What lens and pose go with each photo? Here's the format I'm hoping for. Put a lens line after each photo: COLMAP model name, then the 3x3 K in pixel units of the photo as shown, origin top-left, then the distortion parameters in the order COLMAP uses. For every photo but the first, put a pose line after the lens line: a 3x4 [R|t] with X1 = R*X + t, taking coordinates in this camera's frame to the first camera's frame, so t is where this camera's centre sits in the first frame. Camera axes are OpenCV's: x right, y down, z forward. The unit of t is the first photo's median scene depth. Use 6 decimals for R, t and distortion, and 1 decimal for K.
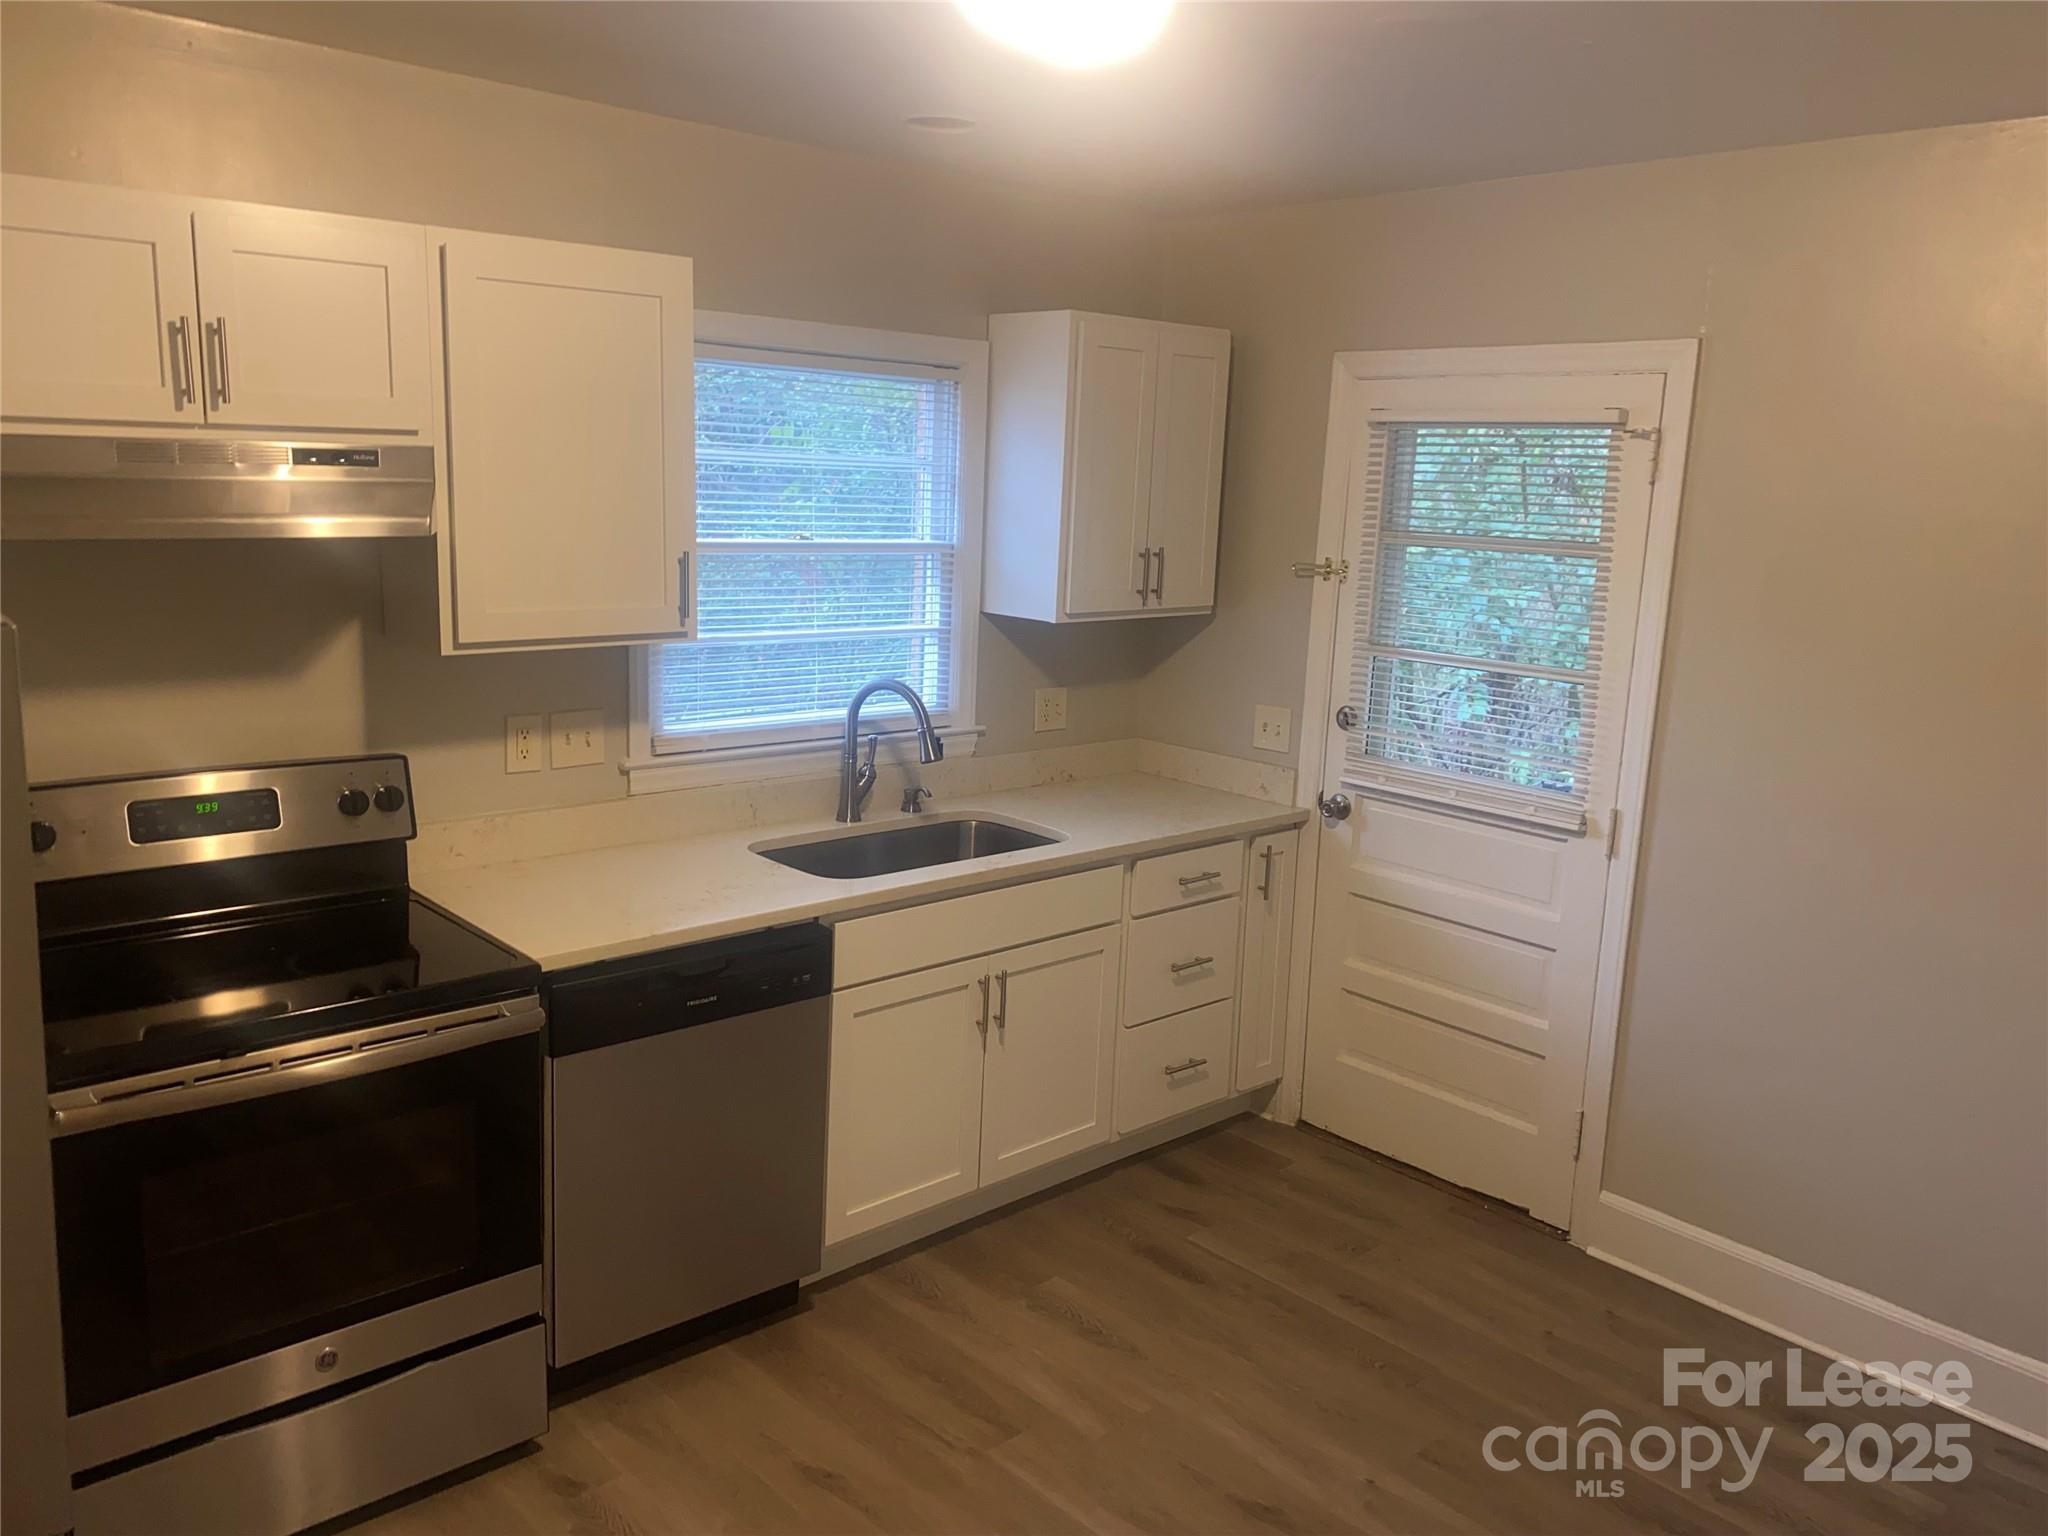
lens RADIAL K [[1556.0, 0, 1024.0], [0, 1556.0, 768.0], [0, 0, 1]] dist [0.098874, -0.000946]
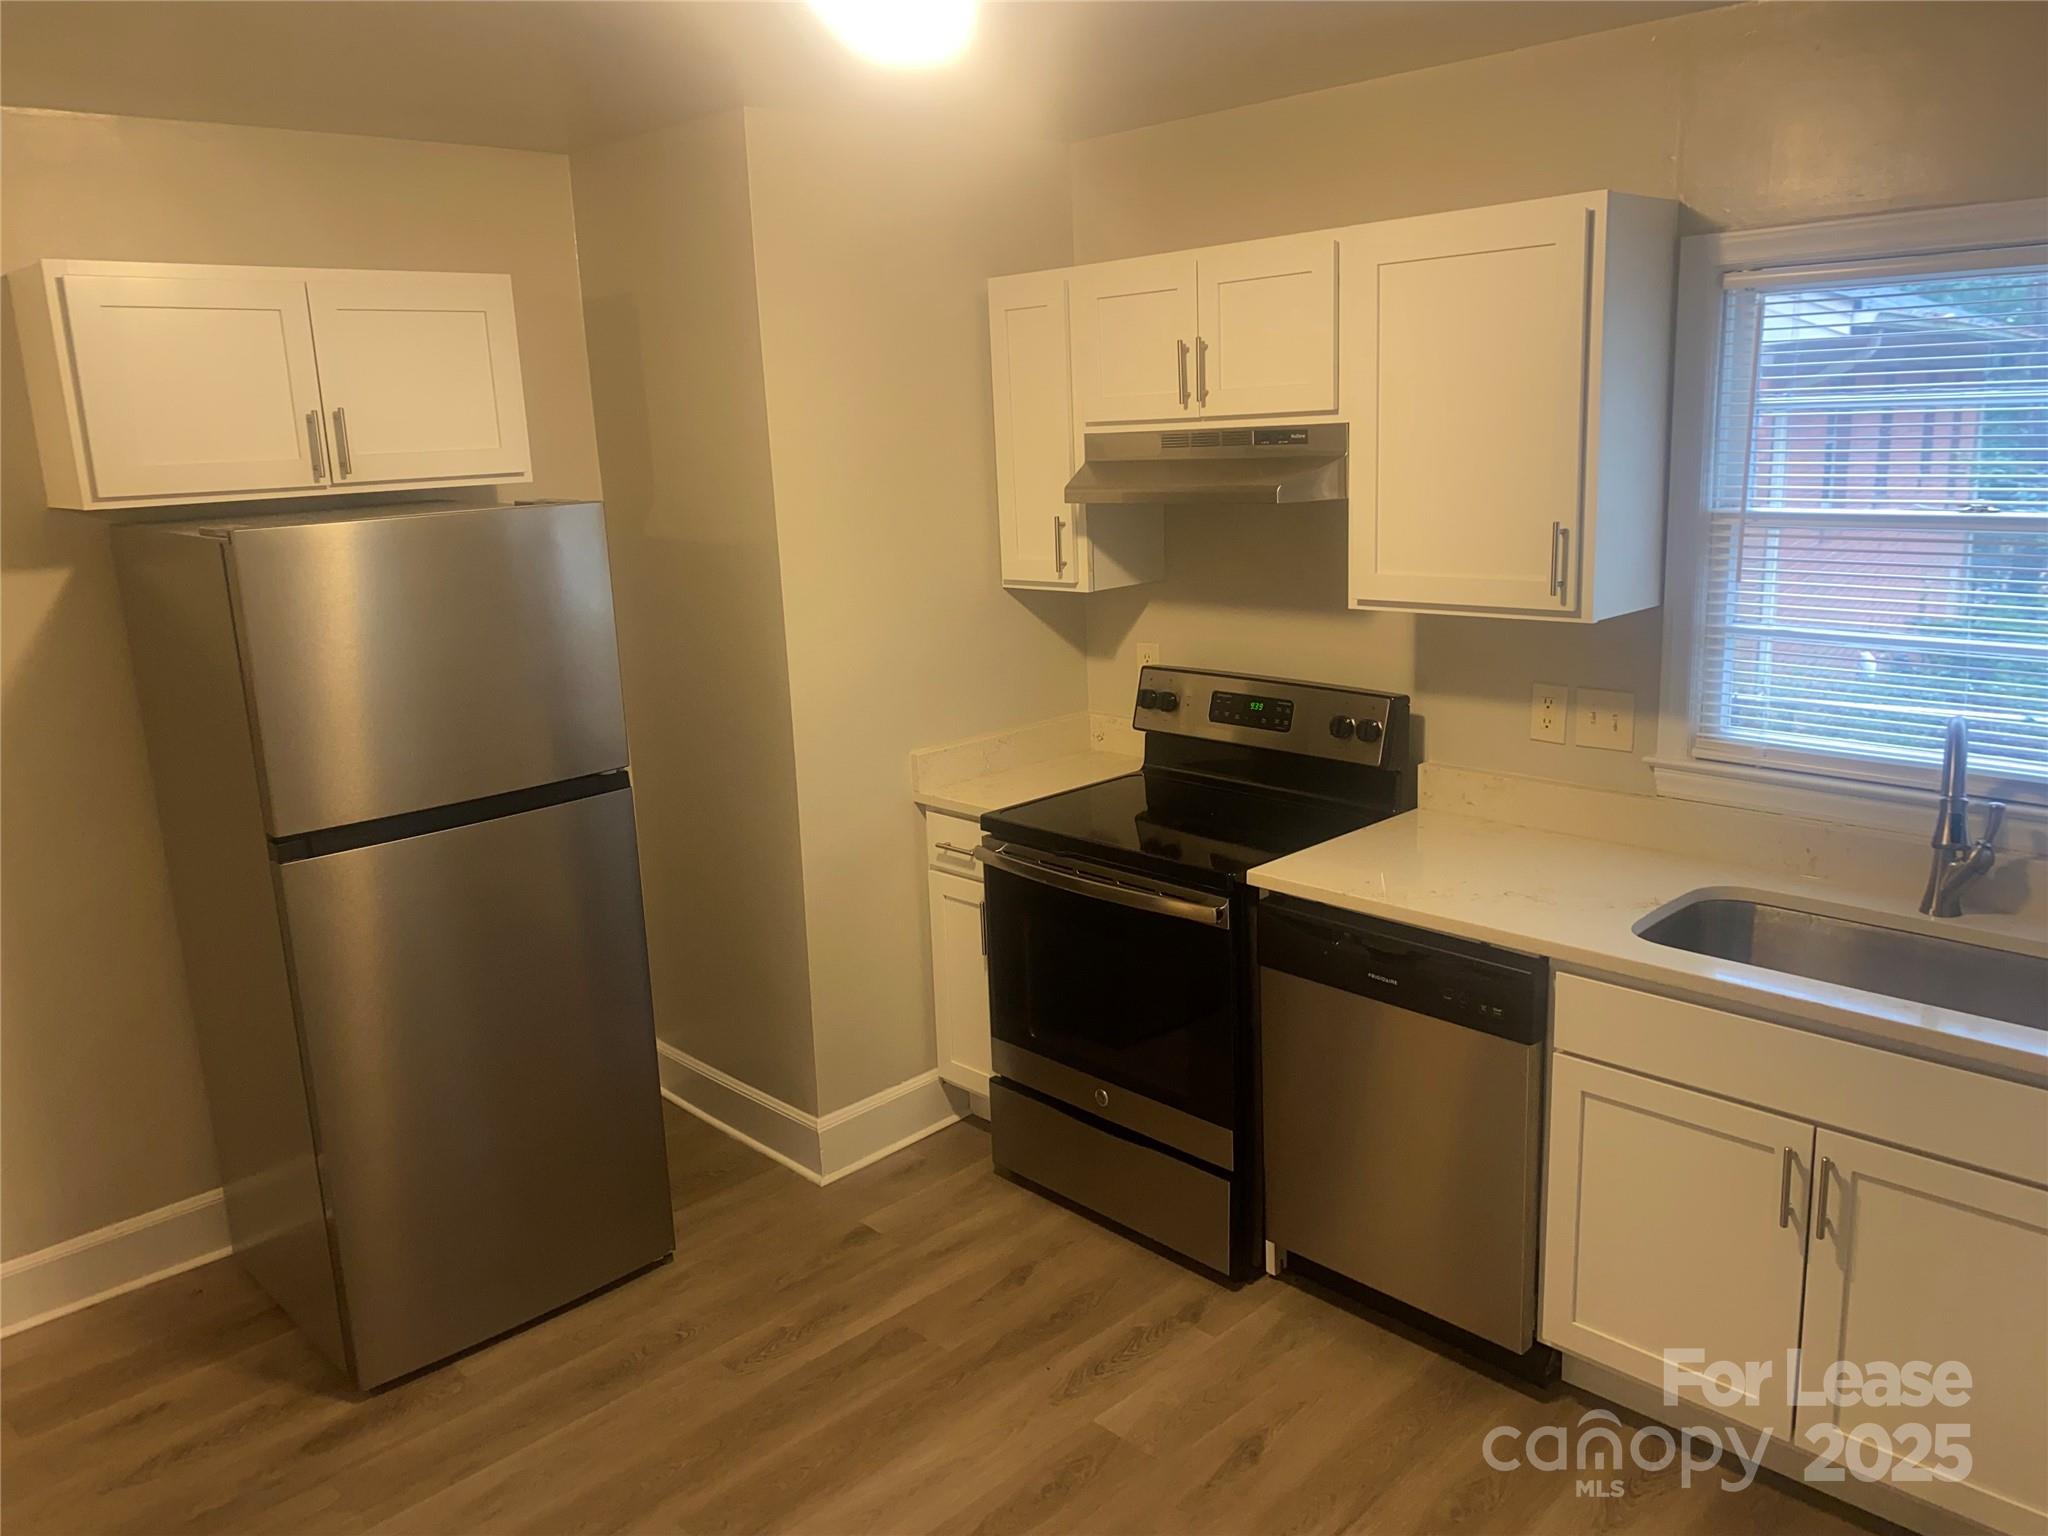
lens RADIAL K [[1529.9, 0, 1024.0], [0, 1529.9, 768.0], [0, 0, 1]] dist [-0.026665, 0.000300]
pose [[0.029978, 0.180981, -0.983030, 0.594817], [-0.152387, 0.972803, 0.174451, -0.095145], [0.987866, 0.144571, 0.056742, 0.604762]]
